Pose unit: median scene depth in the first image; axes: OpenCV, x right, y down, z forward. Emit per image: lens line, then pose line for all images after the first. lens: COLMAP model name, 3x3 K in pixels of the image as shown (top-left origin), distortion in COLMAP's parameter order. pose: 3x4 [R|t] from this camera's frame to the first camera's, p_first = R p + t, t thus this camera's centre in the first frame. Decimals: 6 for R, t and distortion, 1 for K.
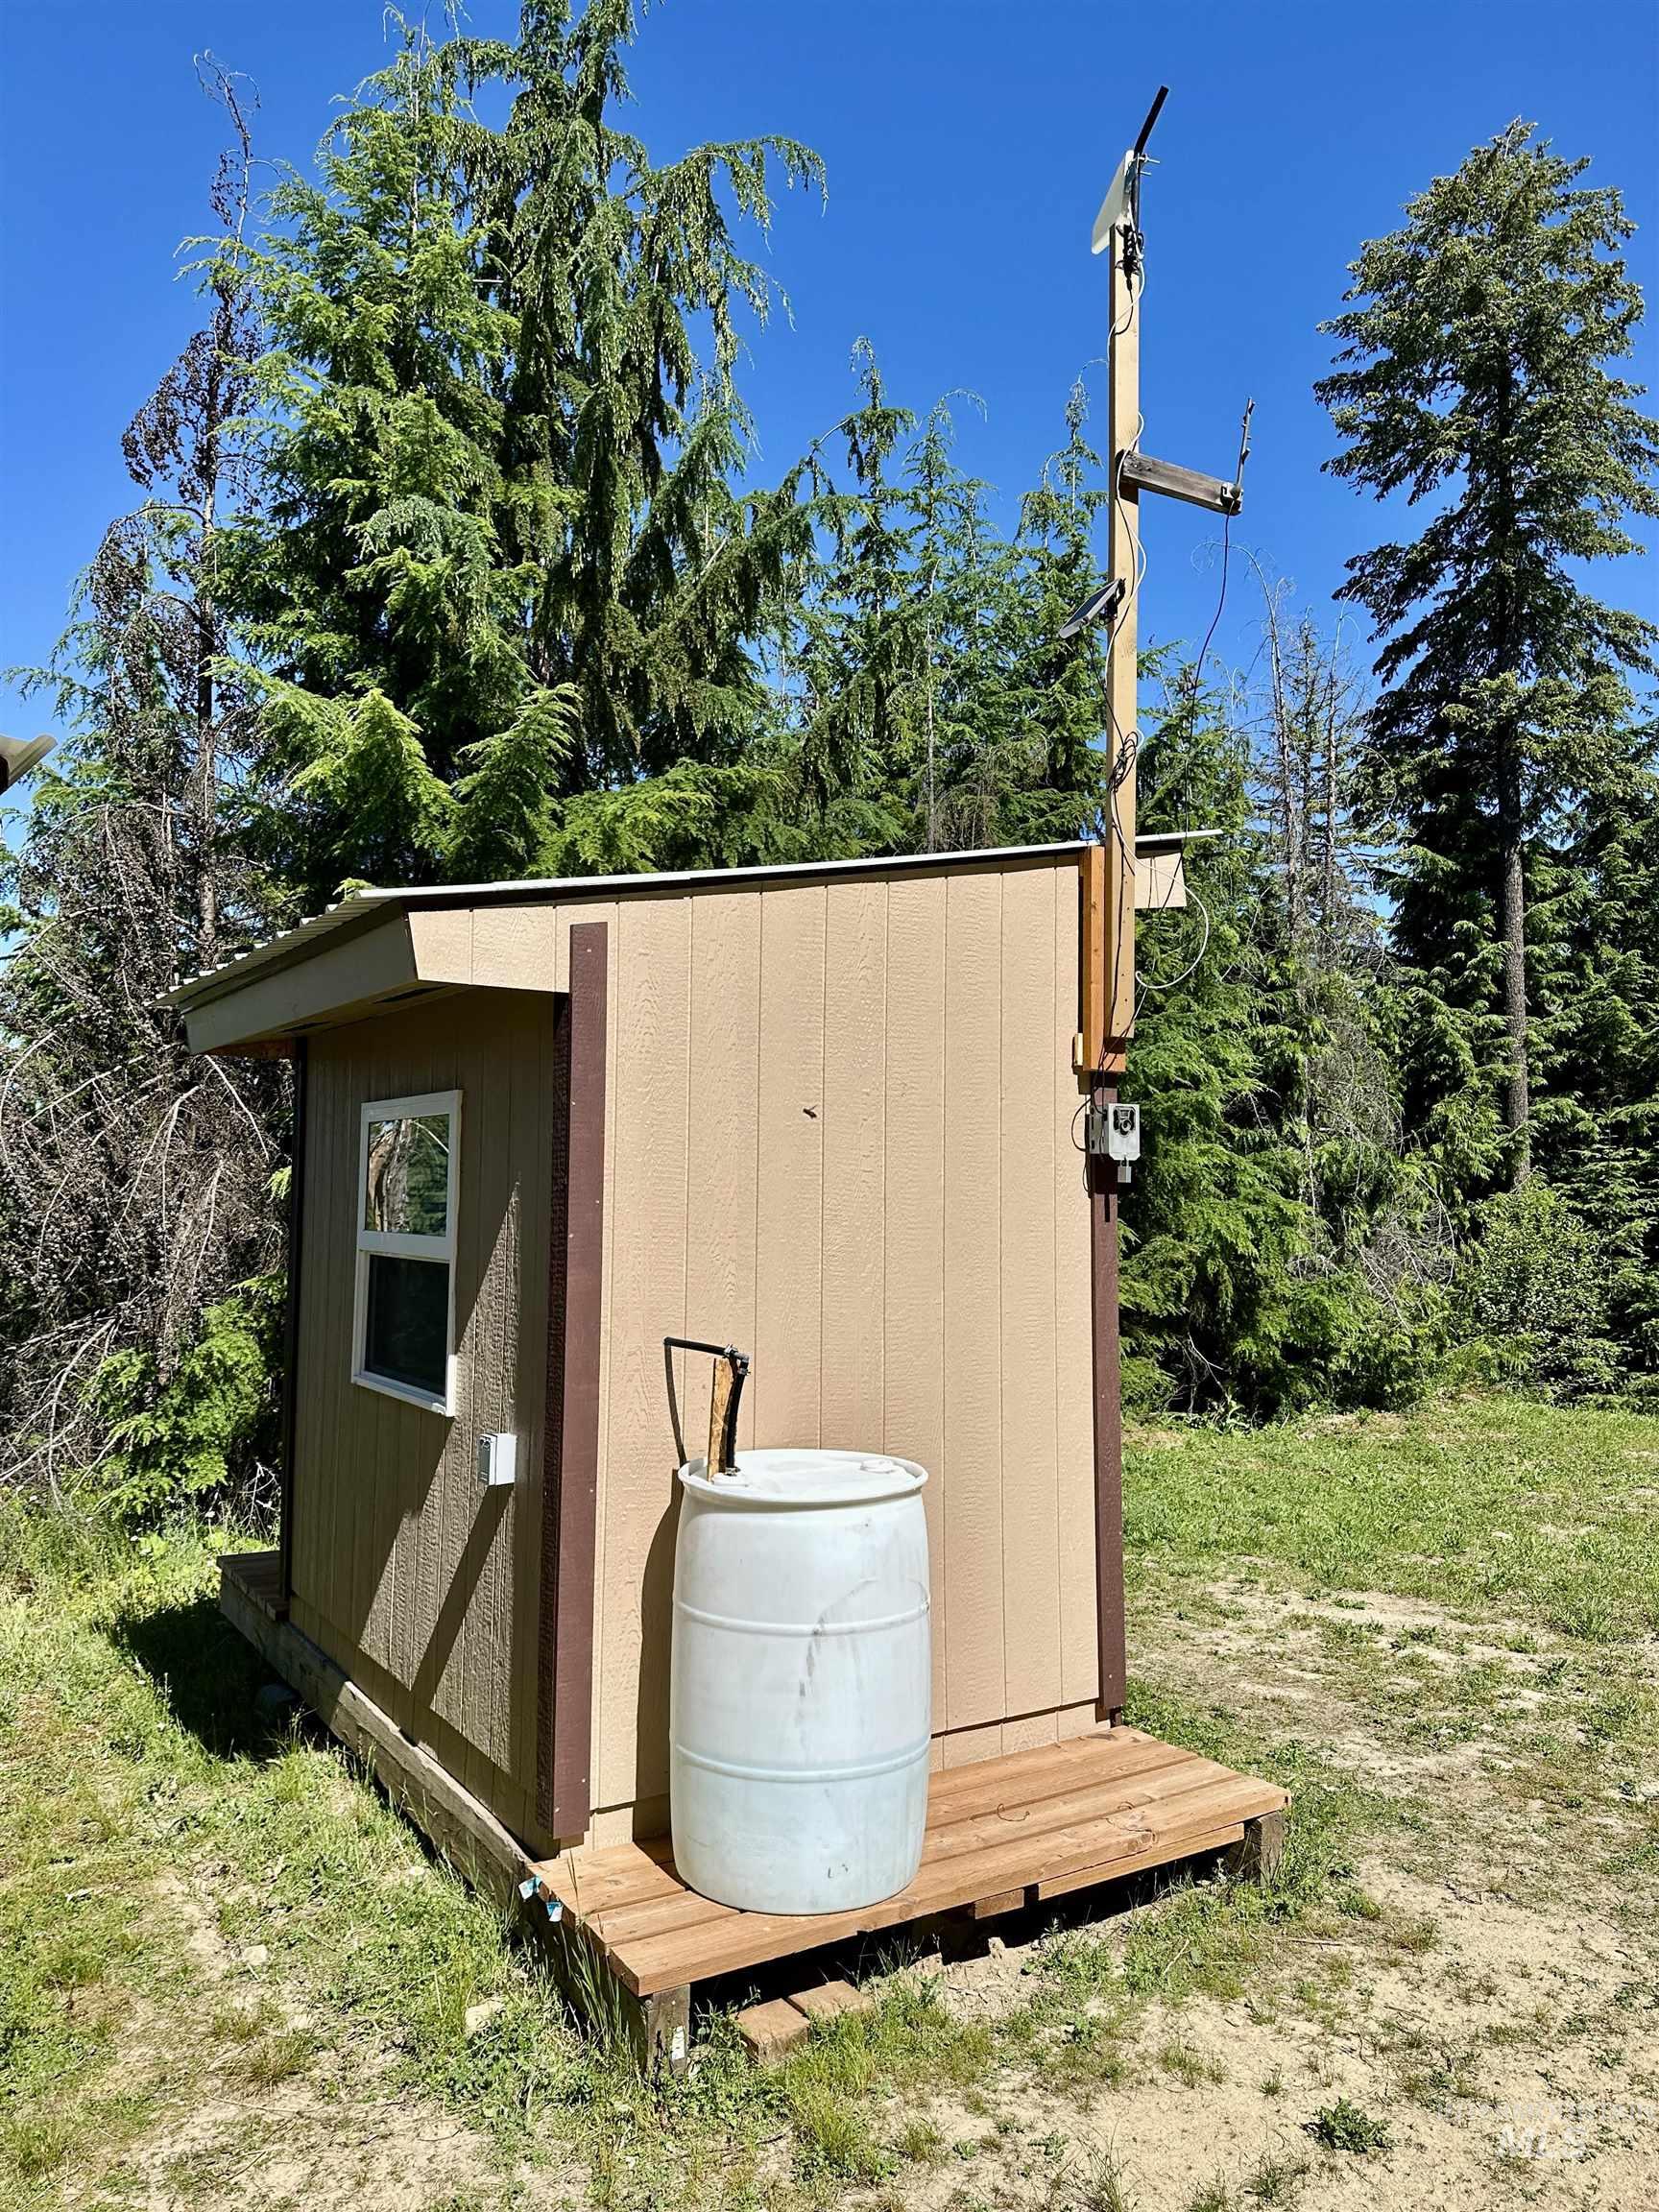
lens RADIAL K [[1536.2, 0, 804.0], [0, 1536.2, 1104.5], [0, 0, 1]] dist [0.101598, -0.135450]
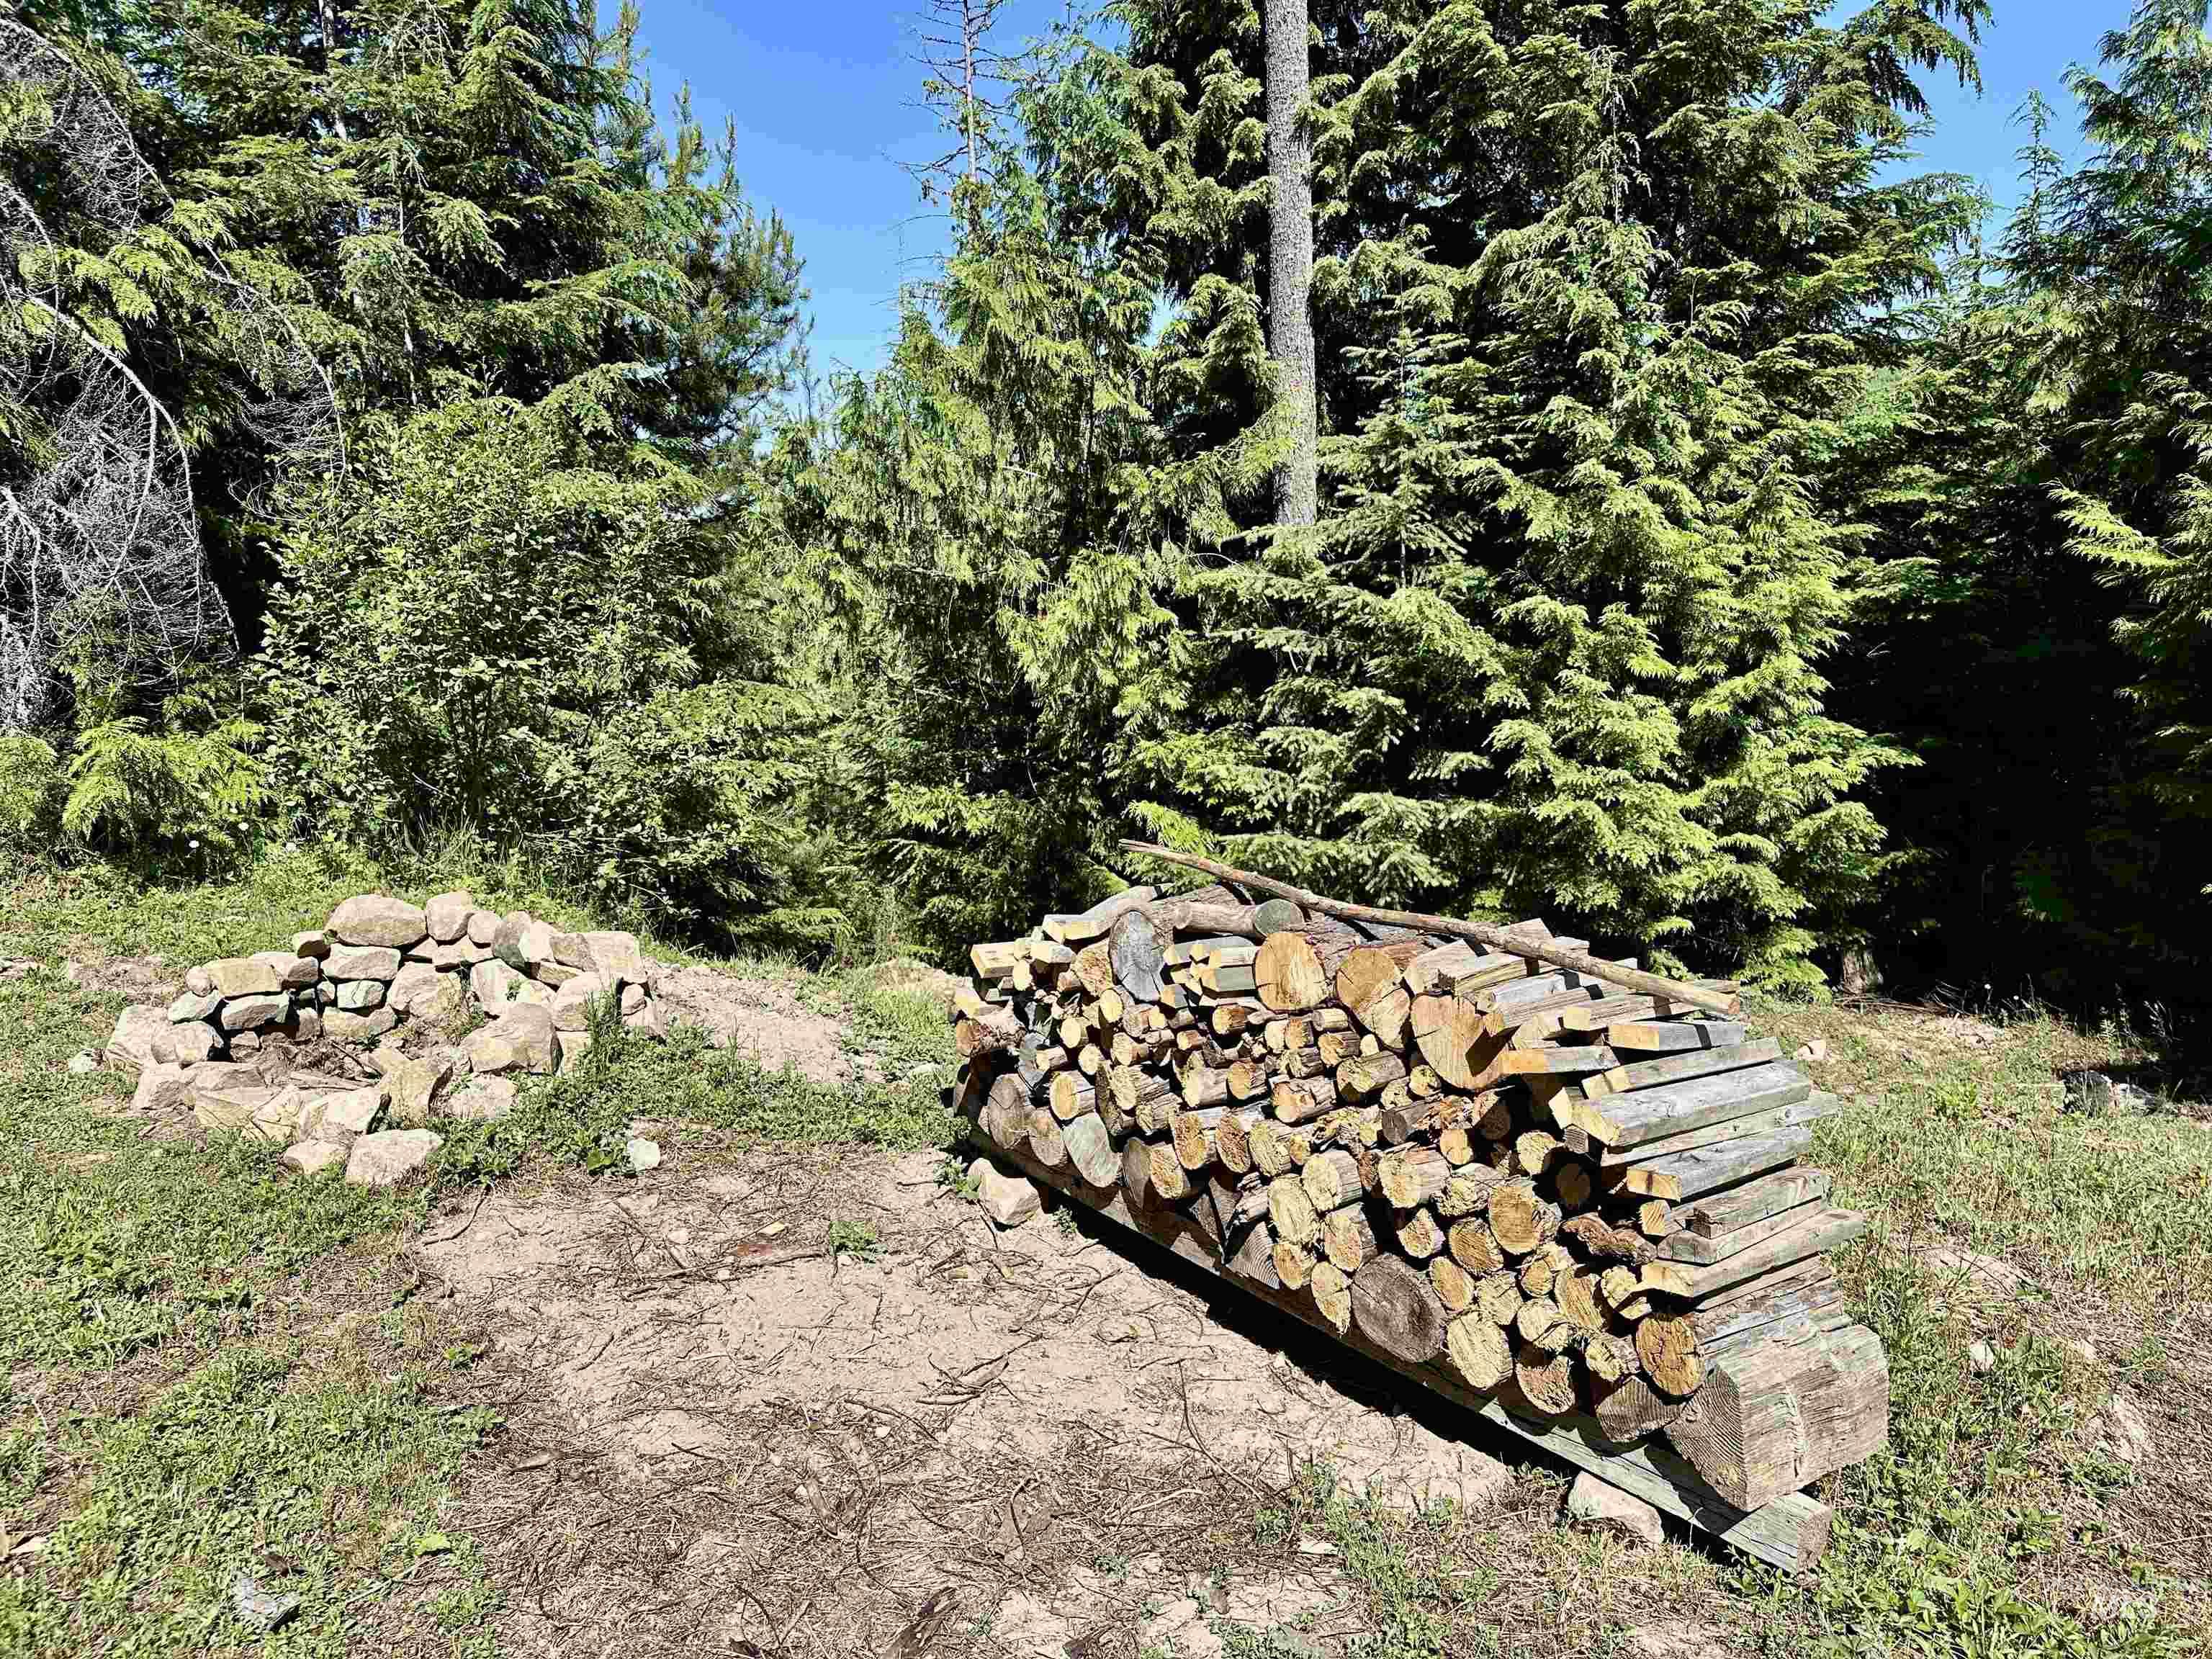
lens RADIAL K [[1536.2, 0, 1102.9], [0, 1536.2, 837.1], [0, 0, 1]] dist [0.101598, -0.135450]
pose [[0.939644, 0.034809, -0.340380, 1.444339], [0.048186, 0.971434, 0.232365, 0.150507], [0.338745, -0.234742, 0.911125, 1.183372]]
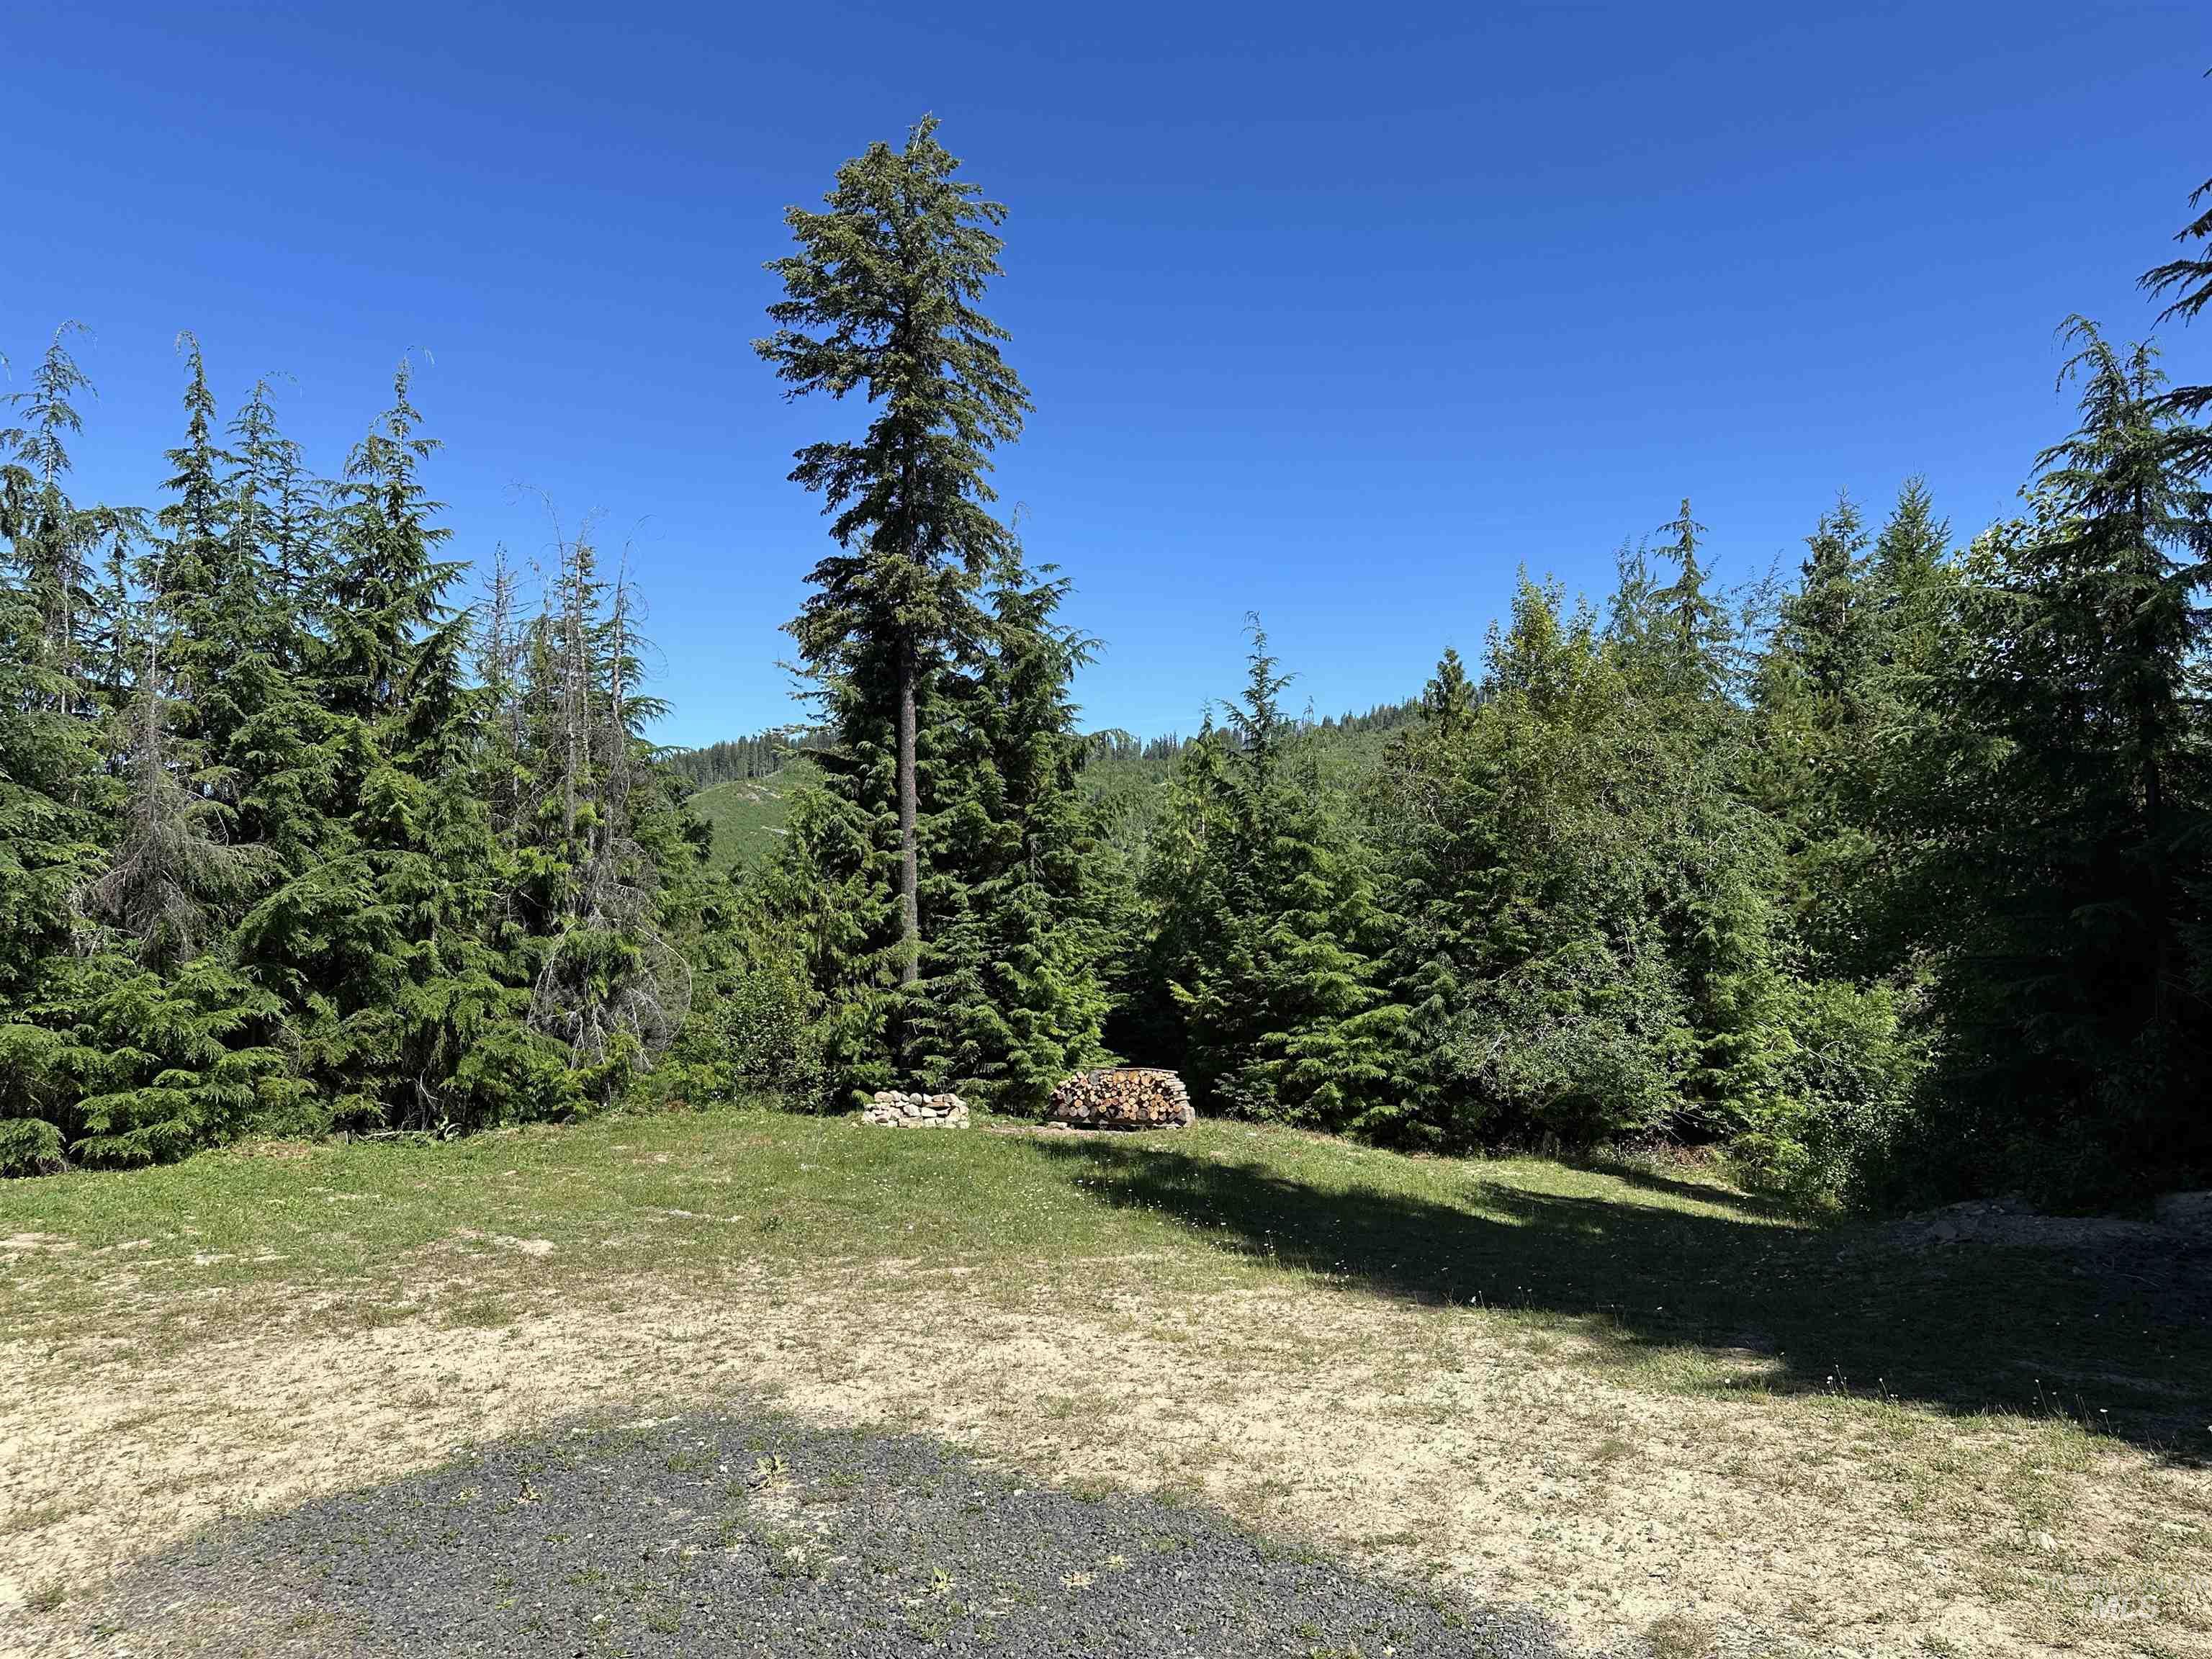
lens RADIAL K [[1536.2, 0, 1105.3], [0, 1536.2, 851.7], [0, 0, 1]] dist [0.101598, -0.135450]
pose [[0.976565, 0.004488, 0.215177, 0.847852], [-0.010286, 0.999613, 0.025832, -0.149239], [-0.214978, -0.027440, 0.976233, -0.787302]]
